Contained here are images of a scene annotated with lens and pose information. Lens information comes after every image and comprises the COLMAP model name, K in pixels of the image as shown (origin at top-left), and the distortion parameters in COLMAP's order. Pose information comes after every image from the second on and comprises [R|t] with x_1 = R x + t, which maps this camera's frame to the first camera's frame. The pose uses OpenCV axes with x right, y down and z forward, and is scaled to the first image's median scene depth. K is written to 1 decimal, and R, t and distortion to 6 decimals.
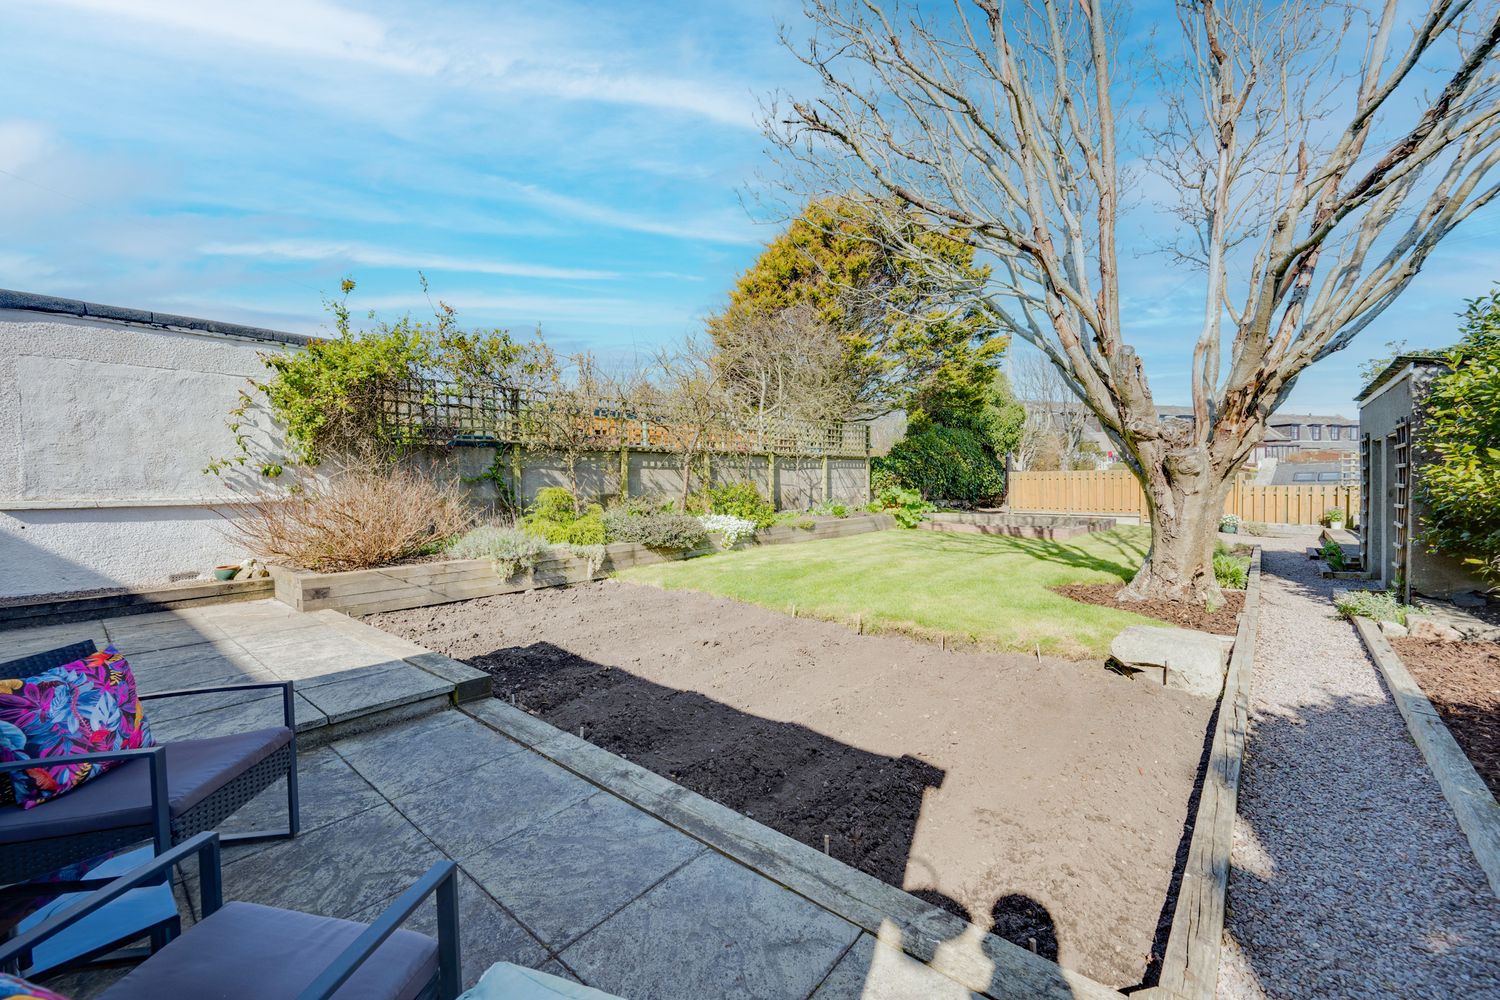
lens RADIAL K [[585.5, 0, 746.5], [0, 585.5, 501.6], [0, 0, 1]] dist [0.001051, -0.000127]
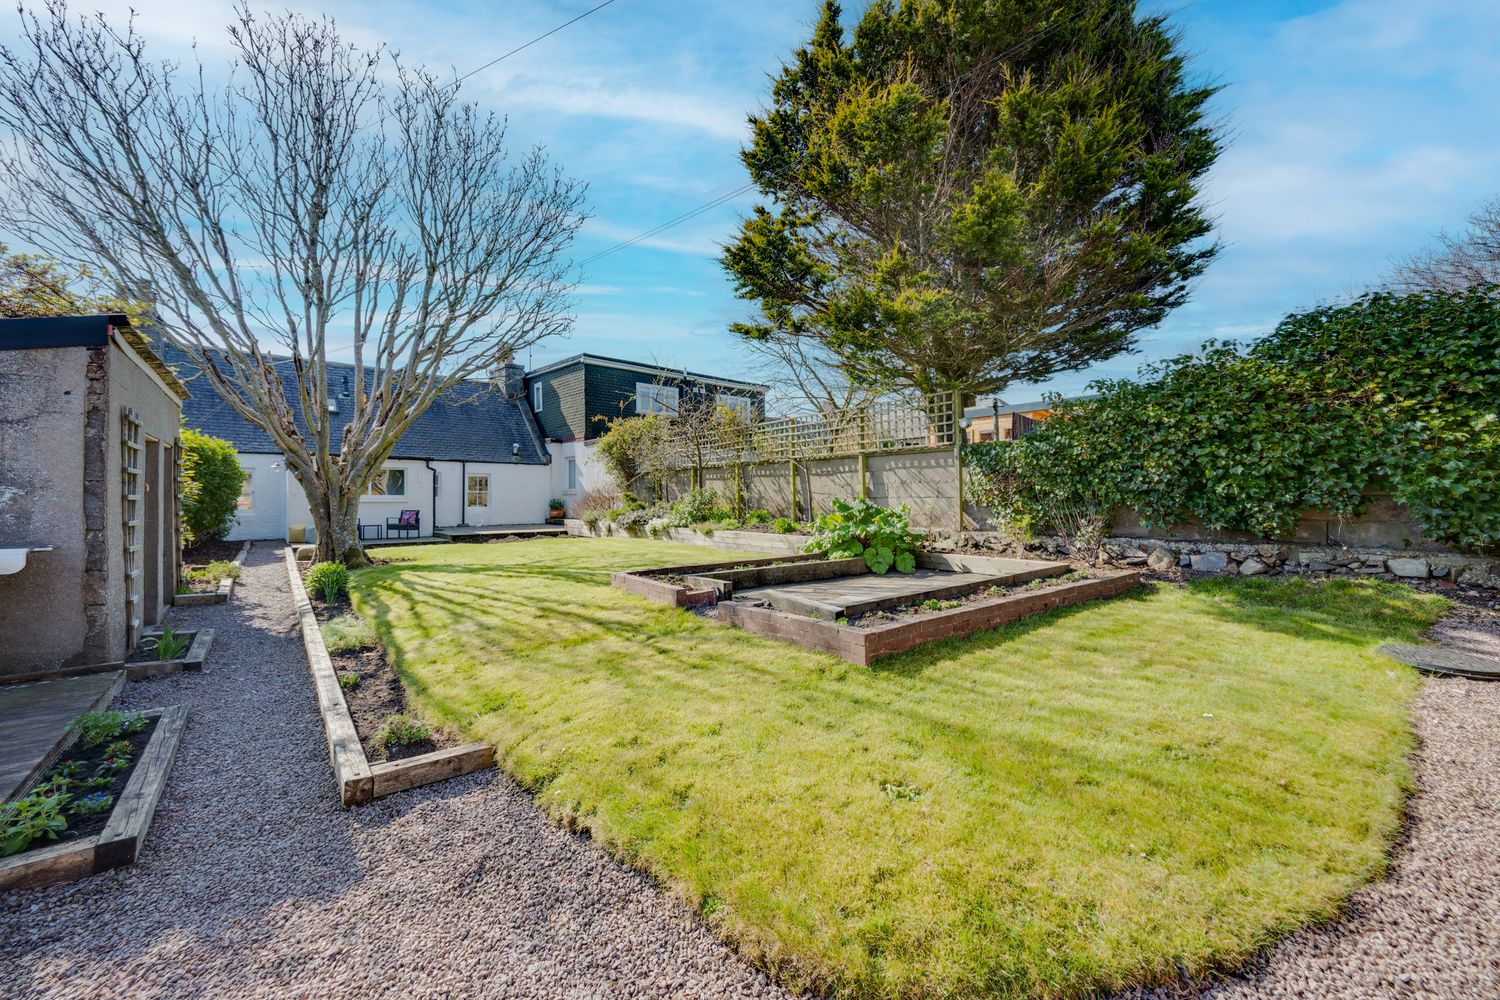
lens RADIAL K [[585.5, 0, 742.6], [0, 585.5, 504.0], [0, 0, 1]] dist [0.001051, -0.000127]
pose [[-0.158800, 0.025359, -0.986985, 0.922217], [-0.031859, 0.999018, 0.030794, -0.034245], [0.986797, 0.036335, -0.157836, 1.007631]]
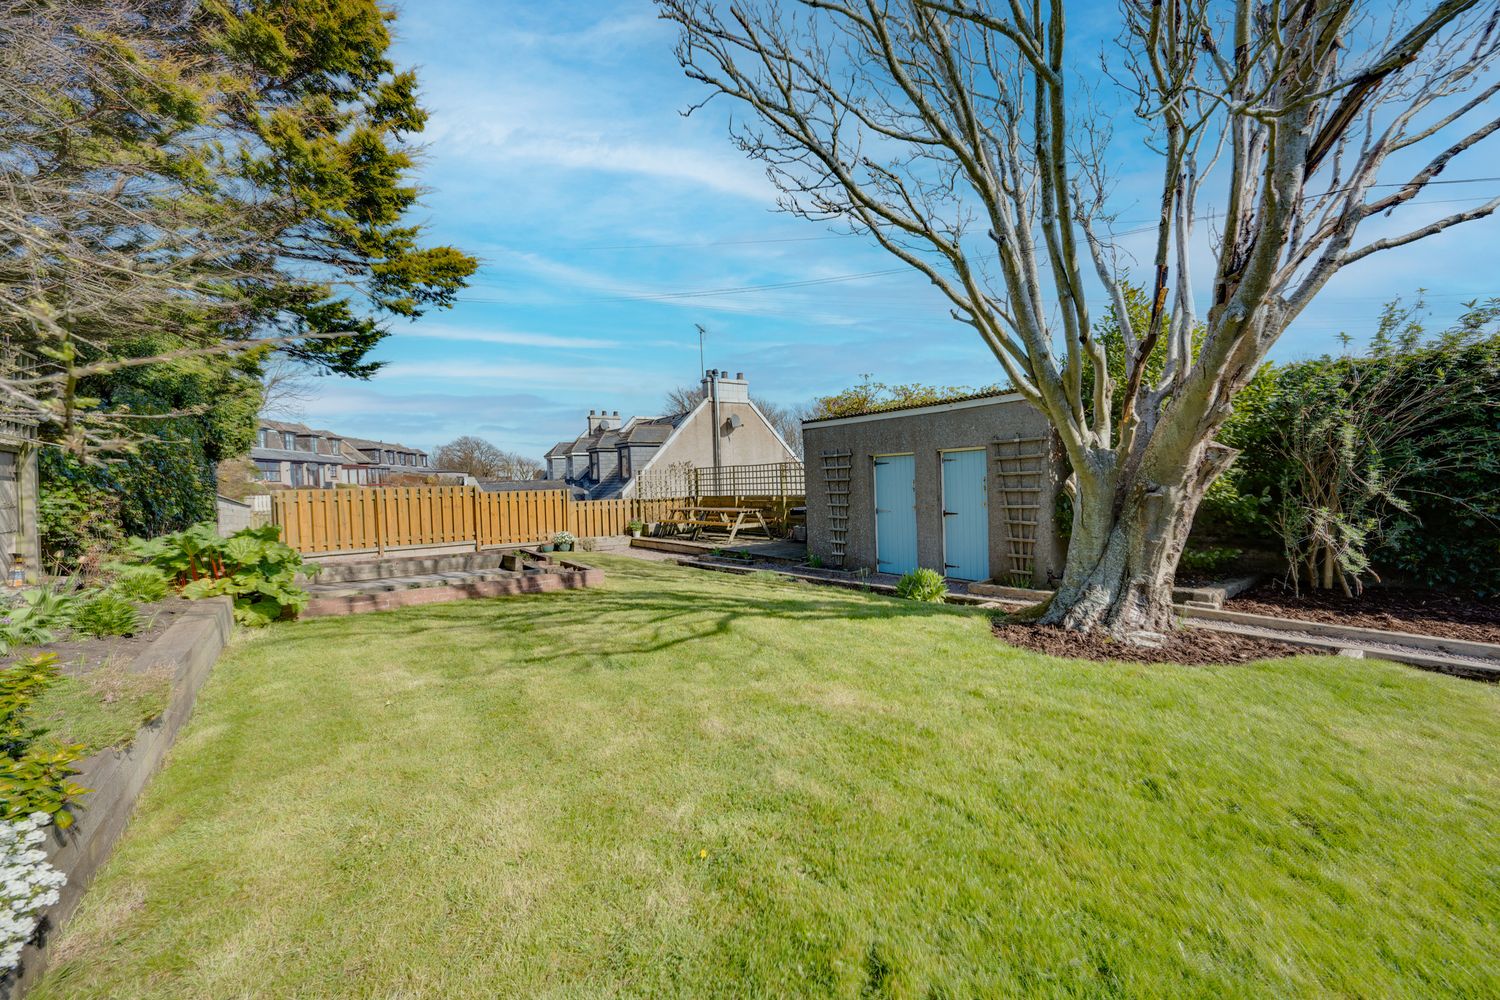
lens RADIAL K [[585.5, 0, 746.3], [0, 585.5, 492.1], [0, 0, 1]] dist [0.001051, -0.000127]
pose [[0.169802, -0.008120, 0.985445, -0.073501], [0.064330, 0.997925, -0.002862, -0.022893], [-0.983376, 0.063880, 0.169972, 0.589056]]
